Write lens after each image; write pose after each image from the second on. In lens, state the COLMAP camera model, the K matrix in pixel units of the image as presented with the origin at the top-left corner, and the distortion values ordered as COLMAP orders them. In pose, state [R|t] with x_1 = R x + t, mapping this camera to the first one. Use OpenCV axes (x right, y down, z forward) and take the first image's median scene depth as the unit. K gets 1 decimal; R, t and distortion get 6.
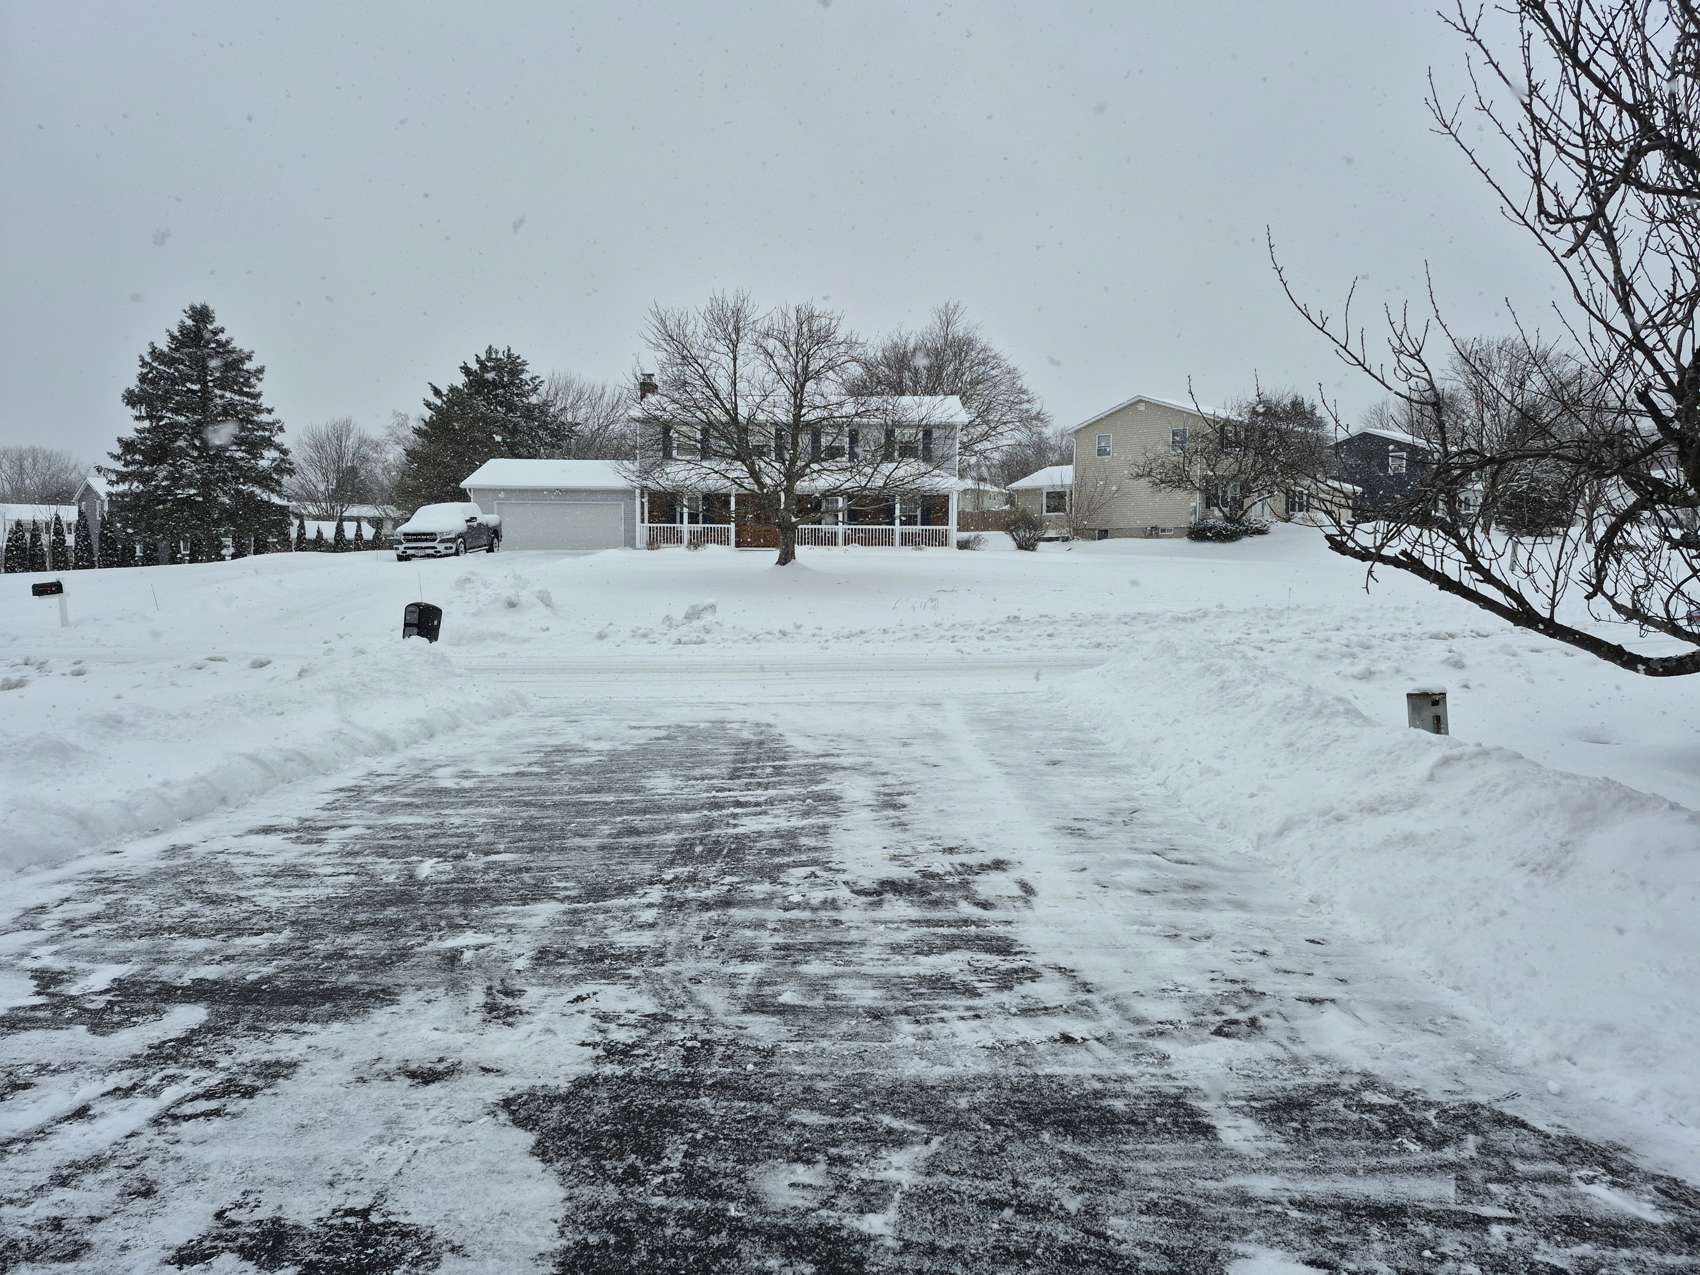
lens RADIAL K [[1186.5, 0, 885.0], [0, 1186.5, 636.3], [0, 0, 1]] dist [0.065147, -0.058337]
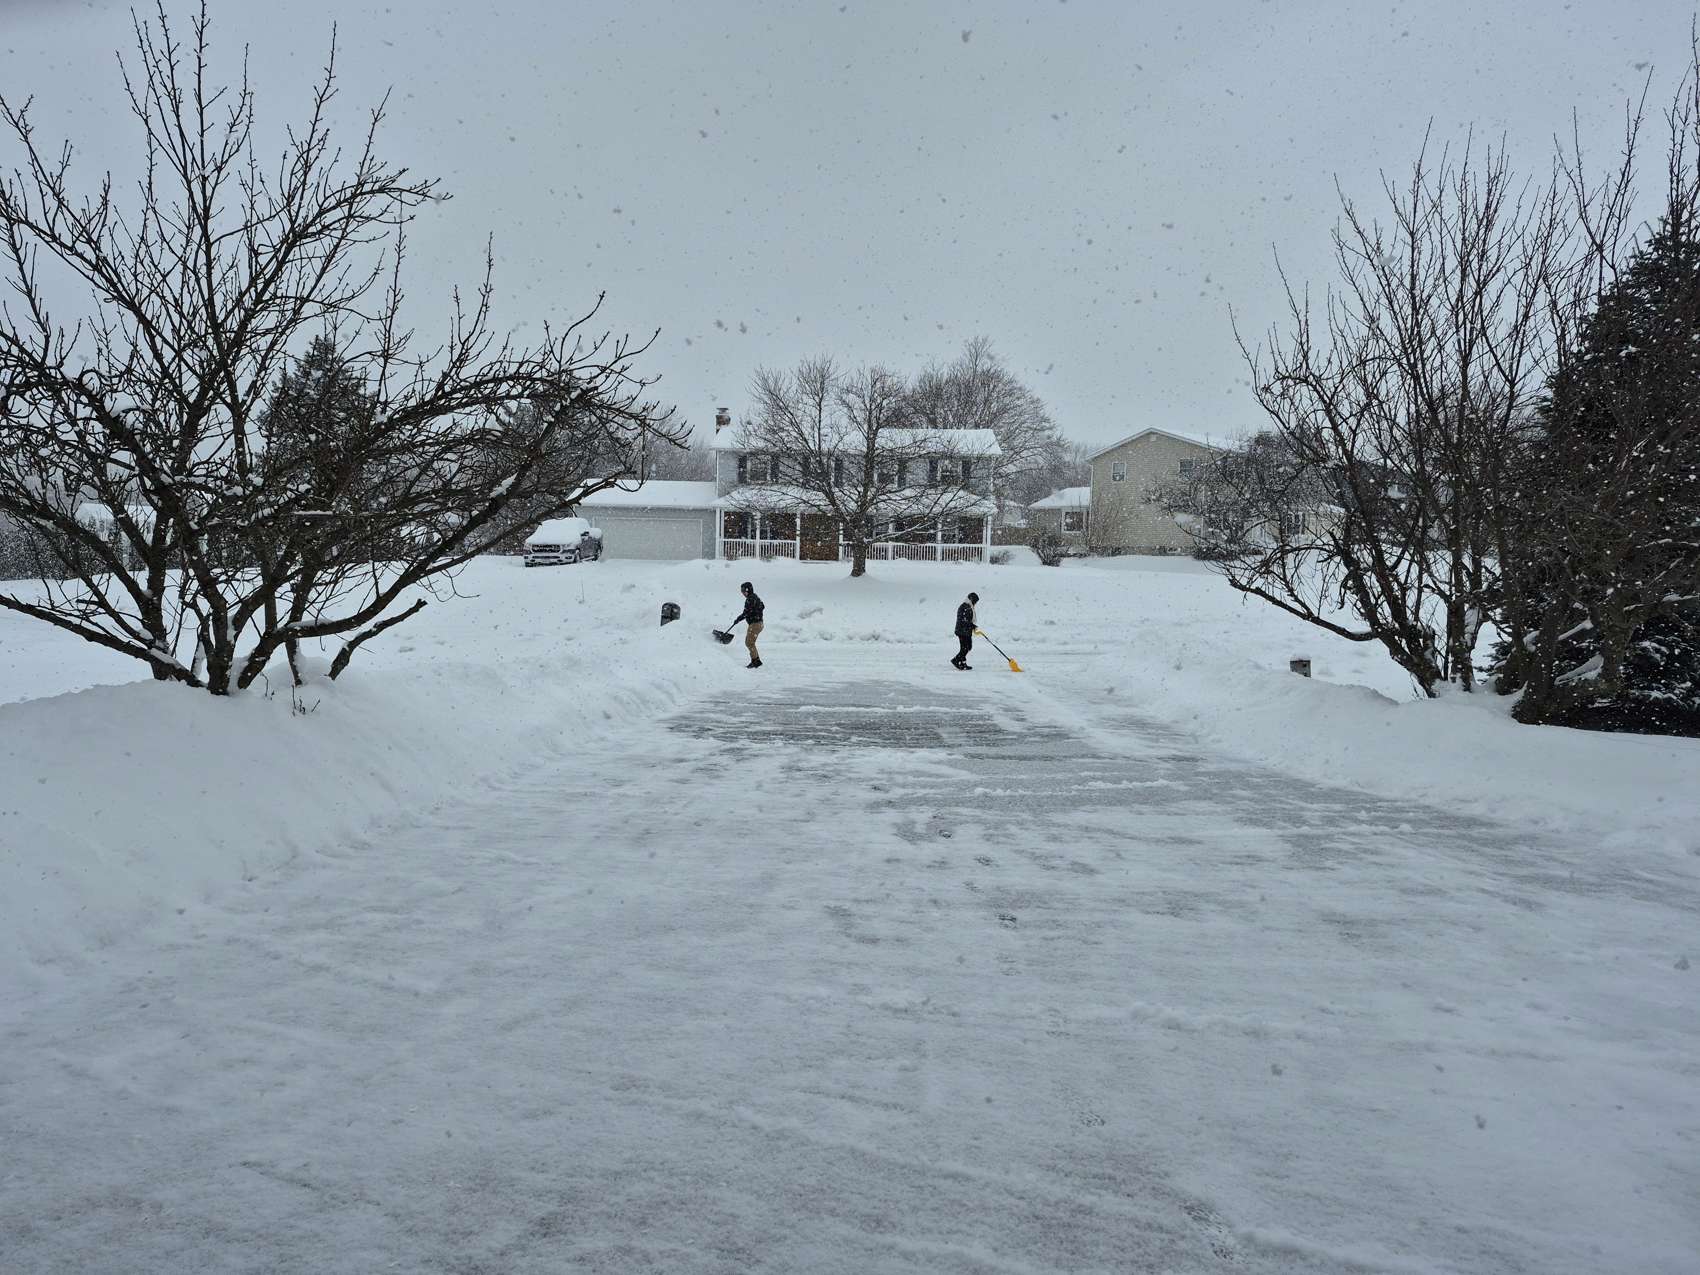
lens RADIAL K [[1186.5, 0, 856.2], [0, 1186.5, 635.8], [0, 0, 1]] dist [0.065147, -0.058337]
pose [[0.999386, 0.018086, -0.030018, -0.041064], [-0.018280, 0.999814, -0.006202, 0.007617], [0.029900, 0.006747, 0.999530, -0.196936]]
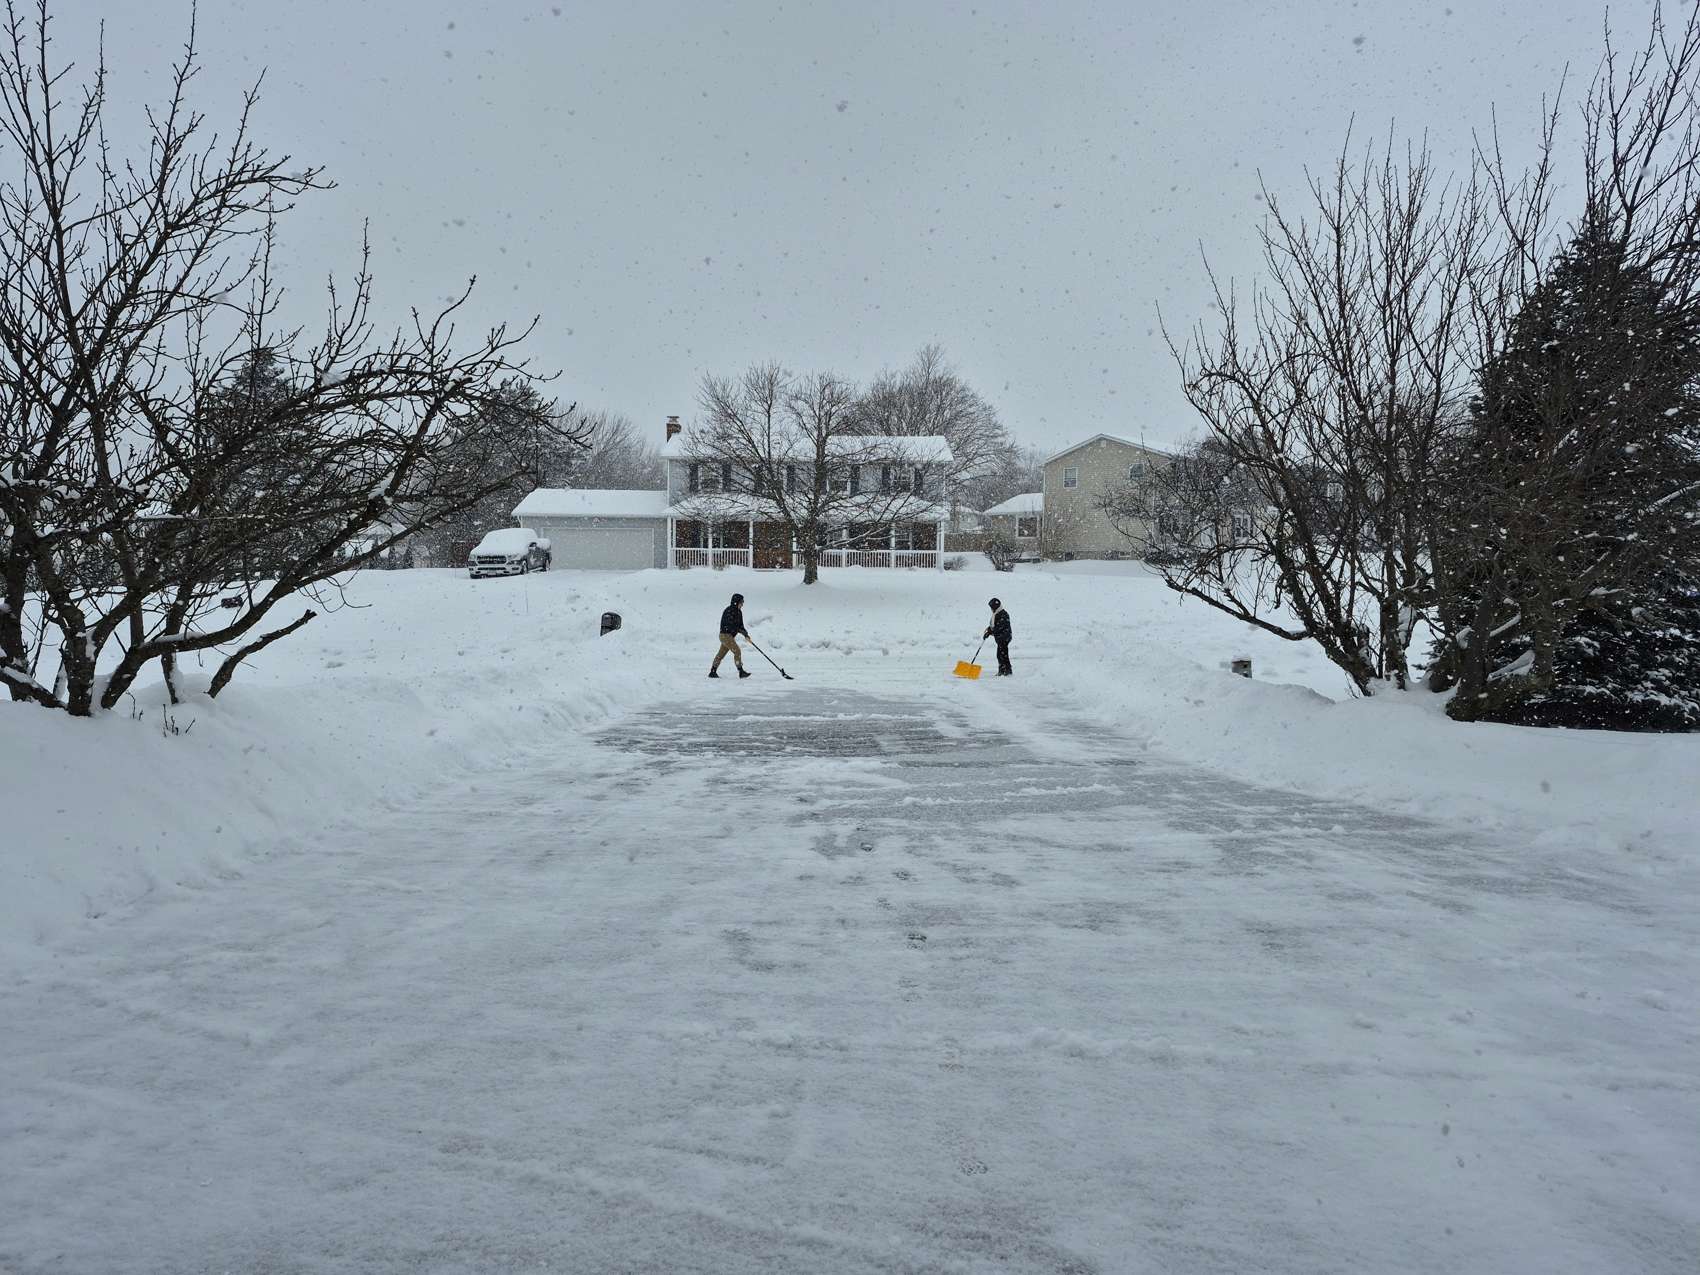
lens RADIAL K [[1186.5, 0, 867.4], [0, 1186.5, 624.3], [0, 0, 1]] dist [0.065147, -0.058337]
pose [[0.999926, 0.002960, 0.011823, -0.033328], [-0.002685, 0.999727, -0.023192, 0.008013], [-0.011888, 0.023158, 0.999661, -0.188240]]
